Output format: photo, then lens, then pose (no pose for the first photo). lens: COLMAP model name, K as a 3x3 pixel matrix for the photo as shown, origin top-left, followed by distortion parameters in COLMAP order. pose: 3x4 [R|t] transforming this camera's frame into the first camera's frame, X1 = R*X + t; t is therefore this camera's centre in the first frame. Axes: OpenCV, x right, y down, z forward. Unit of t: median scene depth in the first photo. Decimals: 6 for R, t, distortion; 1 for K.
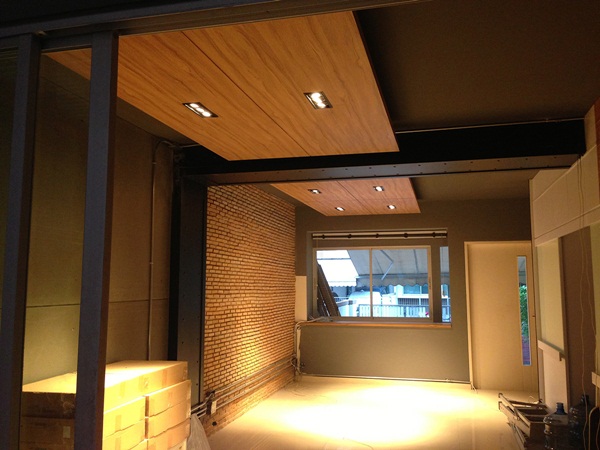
lens RADIAL K [[546.9, 0, 300.0], [0, 546.9, 225.0], [0, 0, 1]] dist [0.145001, -0.278088]
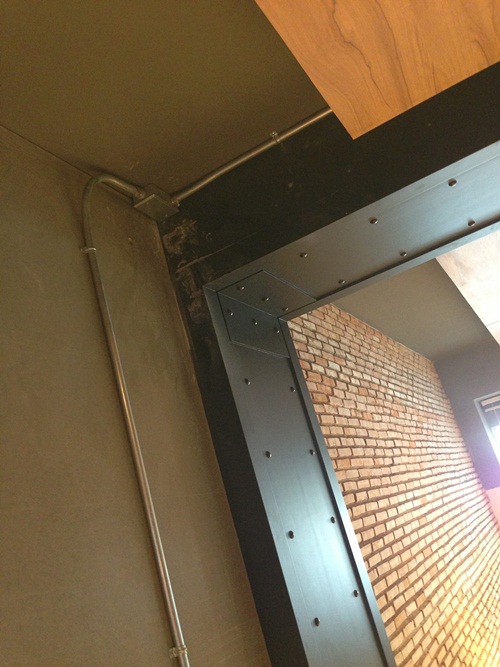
lens RADIAL K [[608.0, 0, 250.0], [0, 608.0, 333.5], [0, 0, 1]] dist [0.145001, -0.278088]
pose [[0.935855, -0.321821, -0.143548, -0.151008], [0.292963, 0.936940, -0.190569, 0.004366], [0.195826, 0.136291, 0.971122, 0.684720]]
